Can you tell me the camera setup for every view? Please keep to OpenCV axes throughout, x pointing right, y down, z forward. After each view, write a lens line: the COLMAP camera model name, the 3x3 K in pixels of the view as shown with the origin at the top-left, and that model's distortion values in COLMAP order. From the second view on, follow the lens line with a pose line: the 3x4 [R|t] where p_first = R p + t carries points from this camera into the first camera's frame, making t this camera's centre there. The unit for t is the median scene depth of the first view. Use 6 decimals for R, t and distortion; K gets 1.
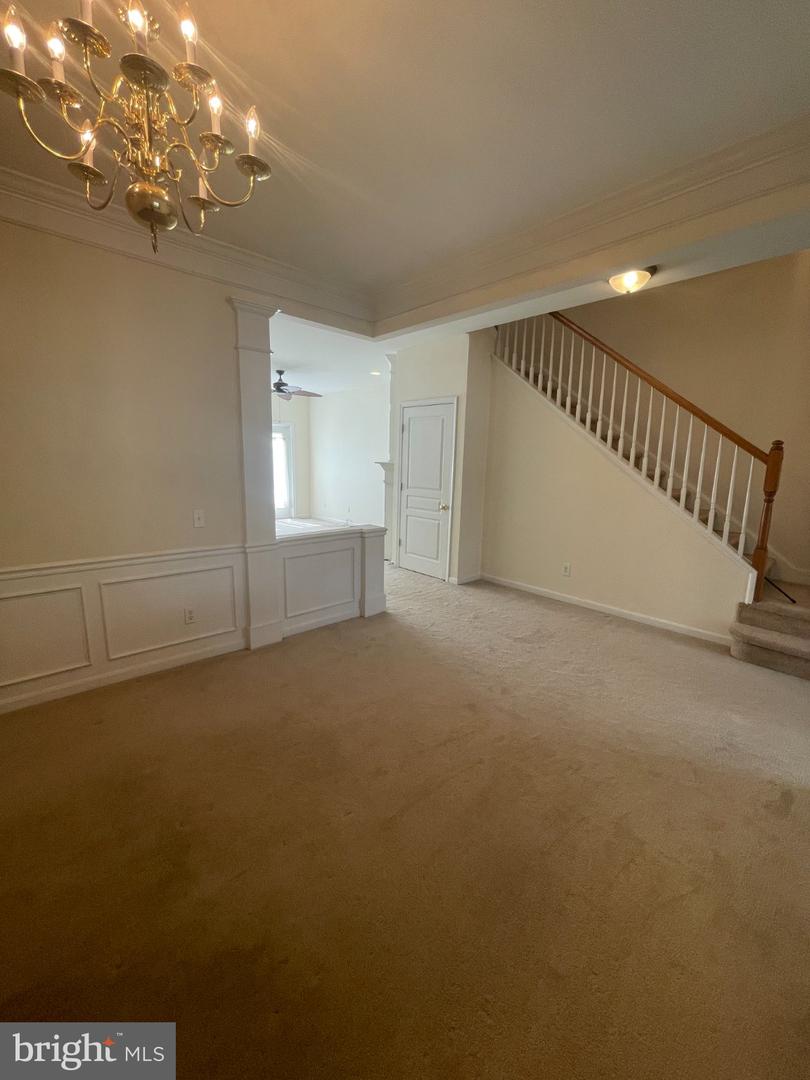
lens RADIAL K [[436.9, 0, 408.0], [0, 436.9, 537.5], [0, 0, 1]] dist [-0.006109, 0.000144]
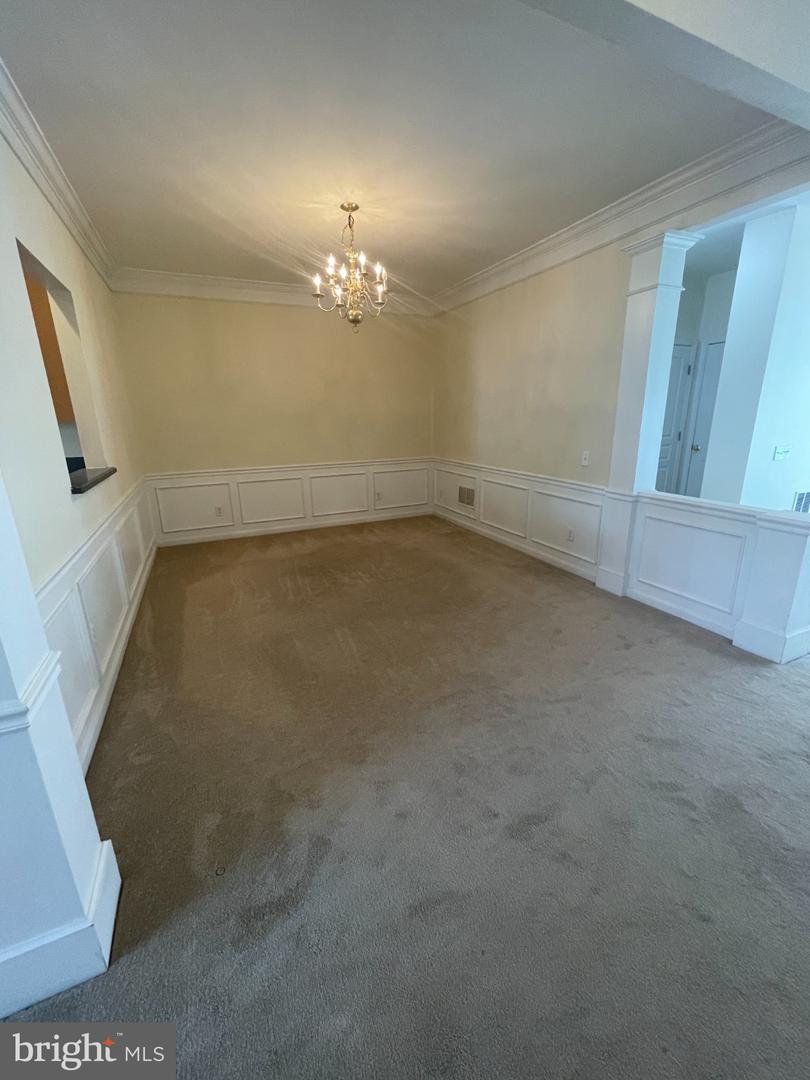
lens RADIAL K [[440.4, 0, 408.5], [0, 440.4, 537.6], [0, 0, 1]] dist [0.000102, 0.000186]
pose [[-0.316892, 0.224700, -0.921460, 0.856094], [-0.170164, 0.942299, 0.288301, -0.105935], [0.933072, 0.248159, -0.260371, 0.906050]]
